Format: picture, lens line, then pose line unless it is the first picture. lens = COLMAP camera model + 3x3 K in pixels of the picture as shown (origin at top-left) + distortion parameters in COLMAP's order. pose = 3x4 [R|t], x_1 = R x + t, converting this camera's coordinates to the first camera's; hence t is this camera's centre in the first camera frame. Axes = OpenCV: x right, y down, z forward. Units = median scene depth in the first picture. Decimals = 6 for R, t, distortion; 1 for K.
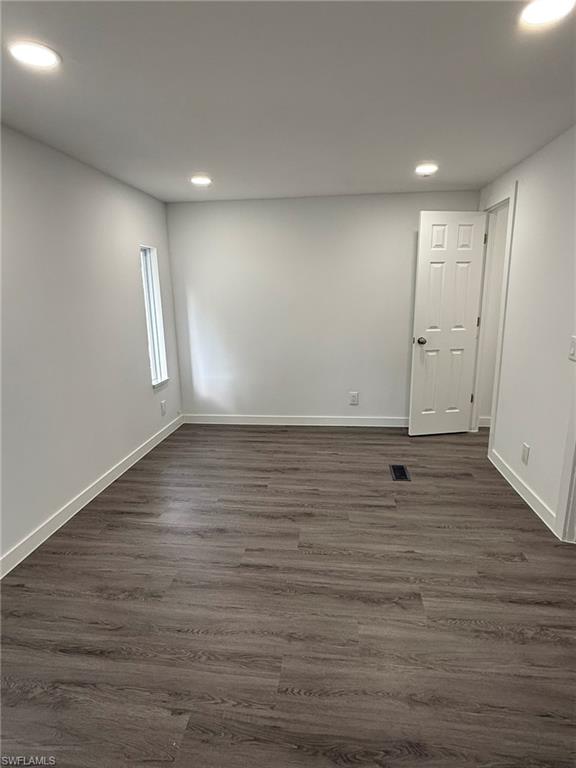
lens RADIAL K [[418.0, 0, 288.0], [0, 418.0, 384.0], [0, 0, 1]] dist [-0.001444, -0.000492]
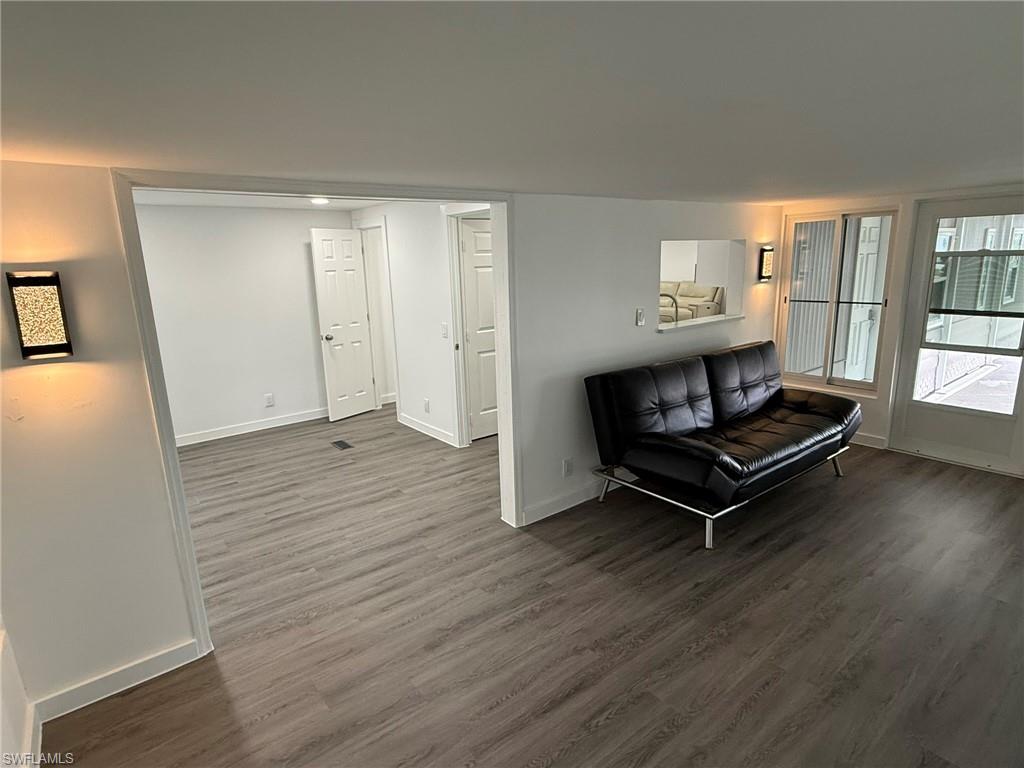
lens RADIAL K [[556.4, 0, 511.4], [0, 556.4, 385.3], [0, 0, 1]] dist [-0.000652, 0.000017]
pose [[0.704720, -0.159553, 0.691312, -0.506457], [0.175169, 0.983349, 0.048387, 0.051050], [-0.687521, 0.086998, 0.720934, -0.555171]]
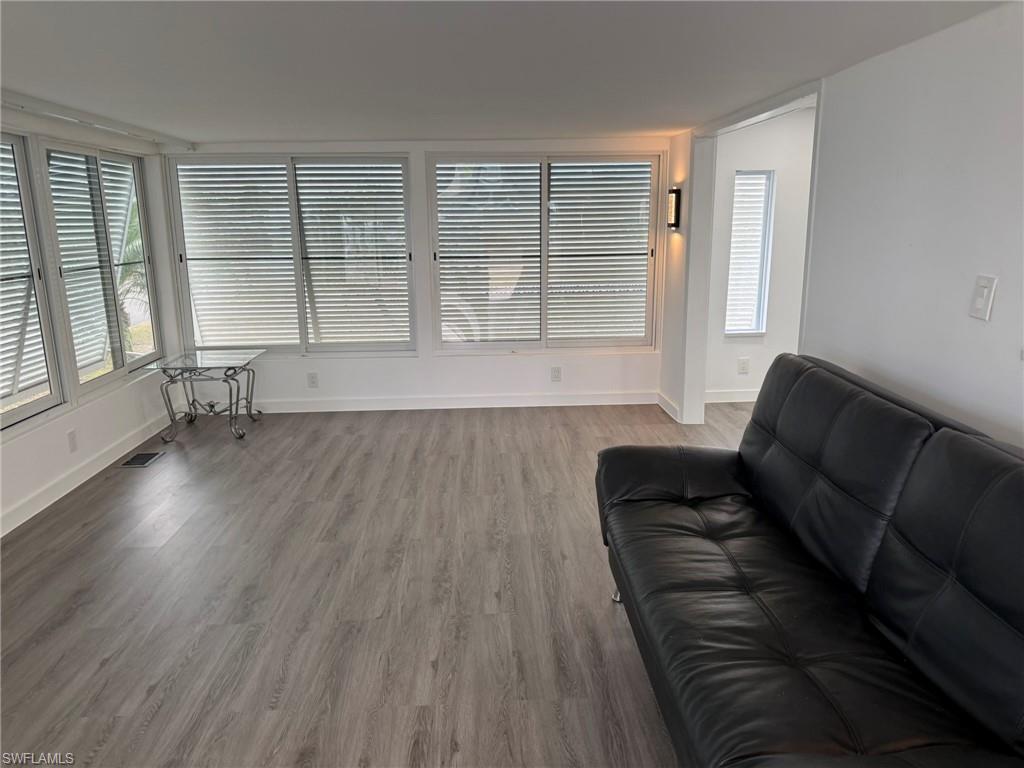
lens RADIAL K [[724.5, 0, 509.7], [0, 724.5, 377.1], [0, 0, 1]] dist [0.098368, -0.141442]
pose [[0.160470, 0.224553, -0.961158, 1.243765], [-0.209585, 0.959324, 0.189134, 0.045901], [0.964533, 0.171094, 0.201006, -0.402127]]
